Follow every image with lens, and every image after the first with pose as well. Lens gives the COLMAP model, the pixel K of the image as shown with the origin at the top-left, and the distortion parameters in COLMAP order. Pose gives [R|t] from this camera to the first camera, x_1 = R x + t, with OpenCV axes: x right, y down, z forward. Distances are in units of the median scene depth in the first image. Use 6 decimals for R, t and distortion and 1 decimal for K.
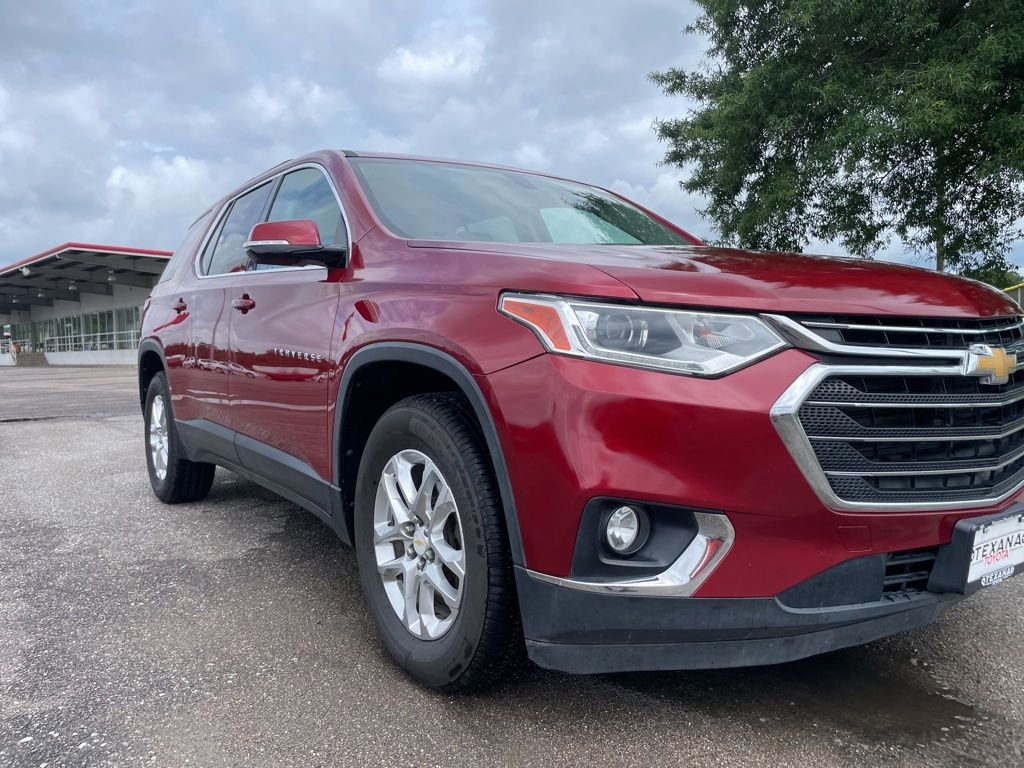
lens RADIAL K [[815.8, 0, 512.0], [0, 815.8, 384.0], [0, 0, 1]] dist [0.089272, -0.129374]
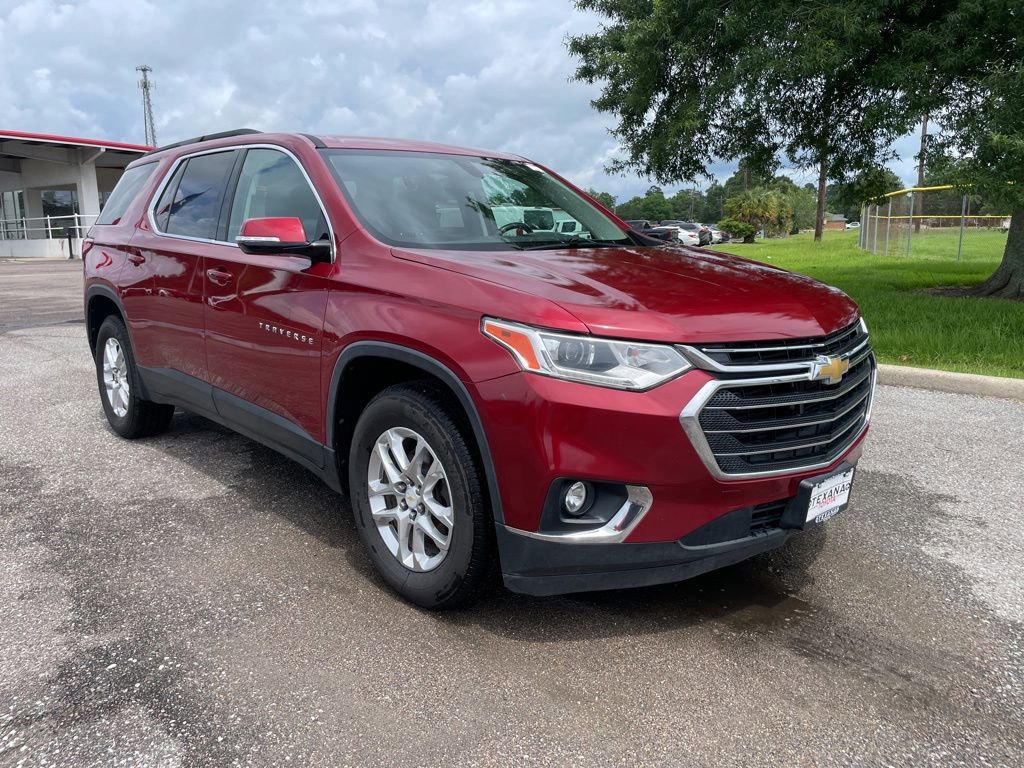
lens RADIAL K [[810.6, 0, 537.9], [0, 810.6, 386.3], [0, 0, 1]] dist [0.098457, -0.129687]
pose [[0.989070, -0.009929, 0.147114, -0.106258], [-0.009885, 0.991021, 0.133341, -0.158486], [-0.147117, -0.133338, 0.980091, -0.264756]]
